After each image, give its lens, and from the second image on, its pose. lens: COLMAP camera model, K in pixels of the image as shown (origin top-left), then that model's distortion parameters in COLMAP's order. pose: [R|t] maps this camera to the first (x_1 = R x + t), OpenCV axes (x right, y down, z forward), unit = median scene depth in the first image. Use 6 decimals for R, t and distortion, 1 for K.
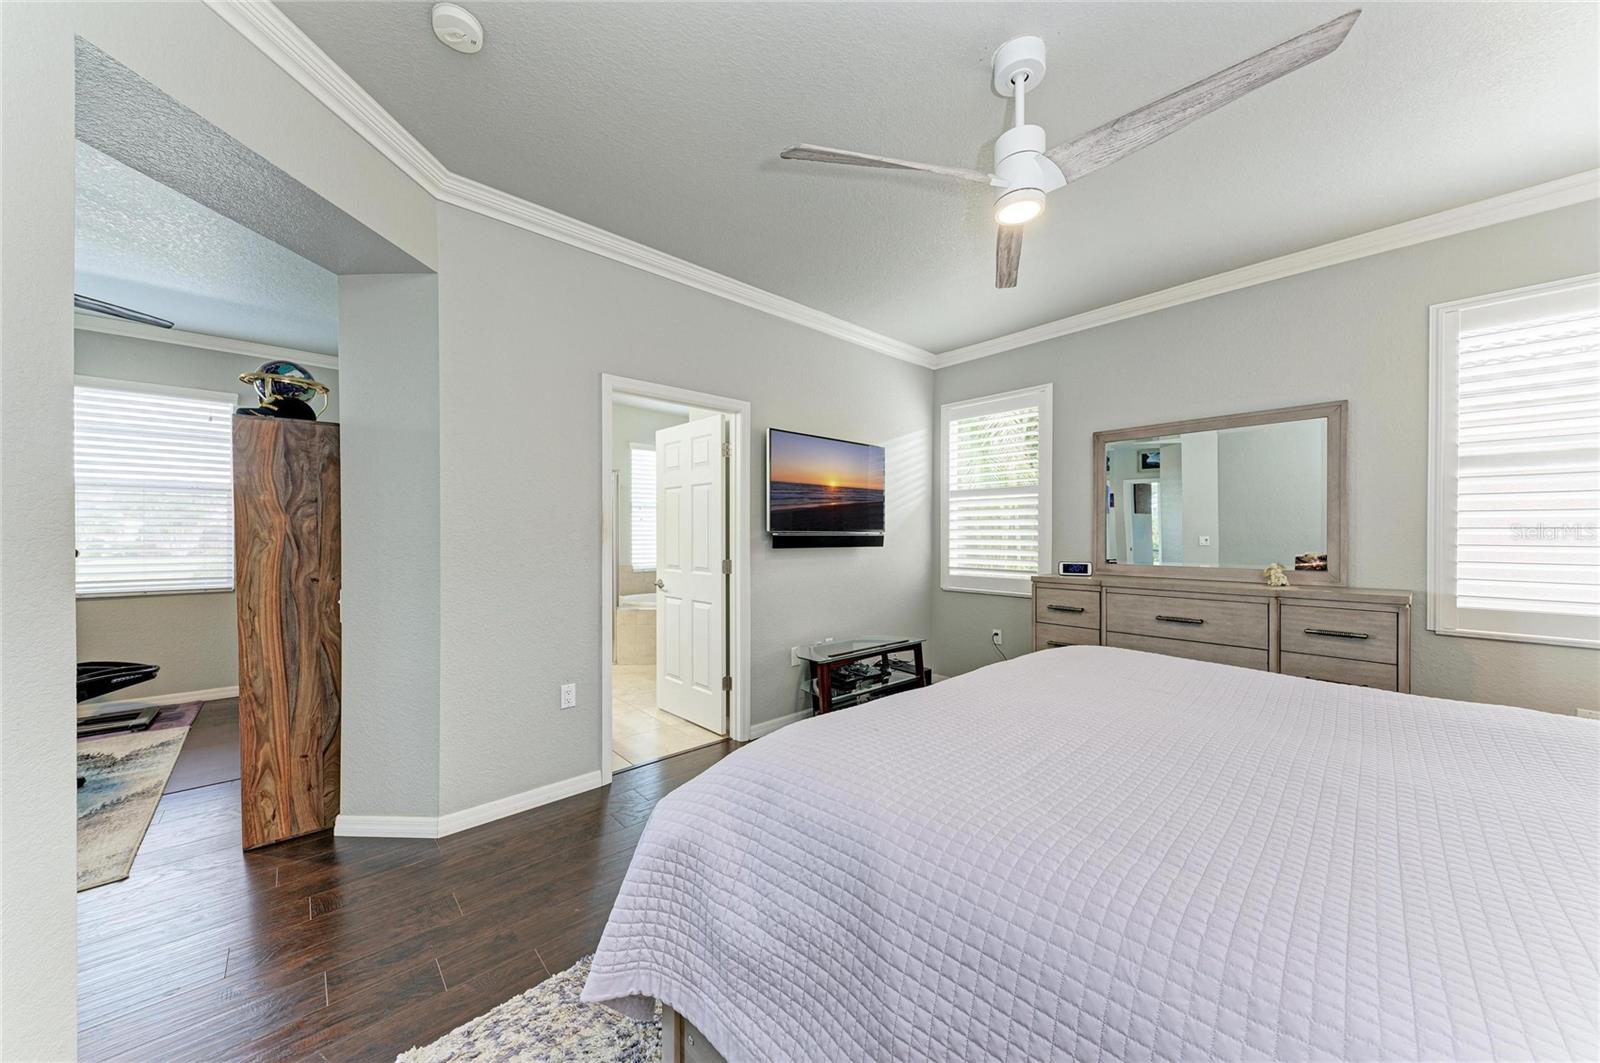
lens RADIAL K [[559.0, 0, 805.2], [0, 559.0, 534.1], [0, 0, 1]] dist [0.010654, -0.000002]
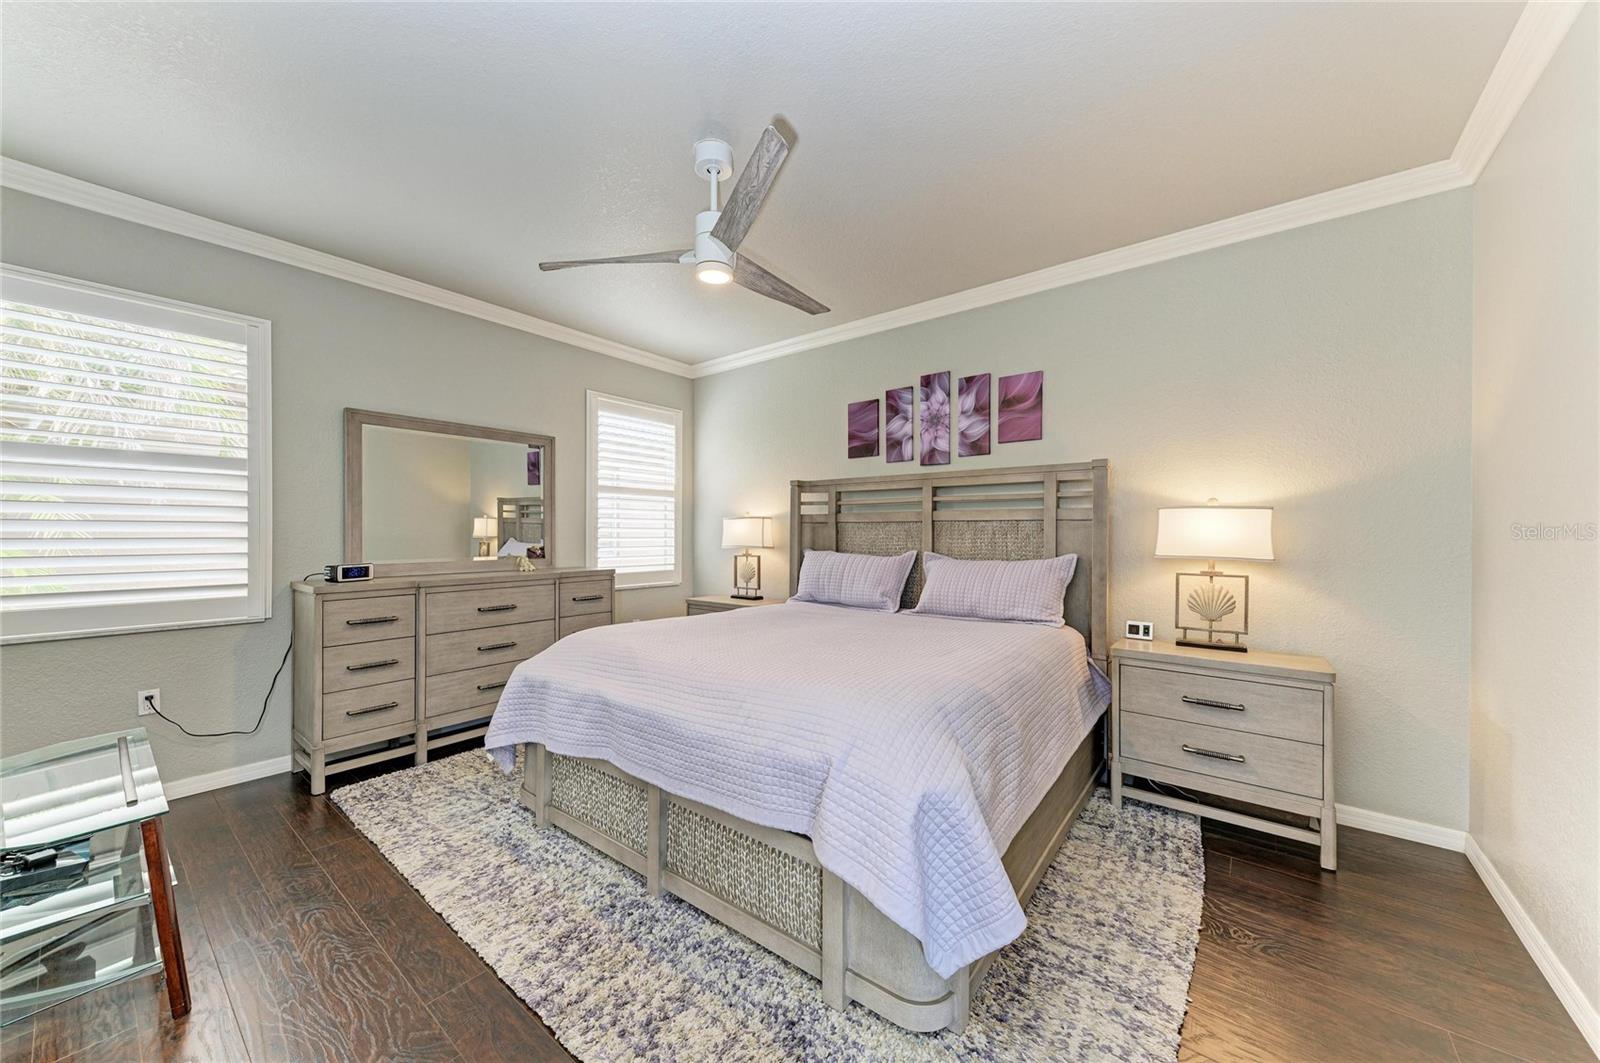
lens RADIAL K [[559.0, 0, 807.4], [0, 559.0, 531.8], [0, 0, 1]] dist [0.010654, -0.000002]
pose [[-0.161171, -0.001322, 0.986926, -0.526704], [-0.004516, 0.999990, 0.000602, -0.001544], [-0.986916, -0.004360, -0.161175, 0.583291]]
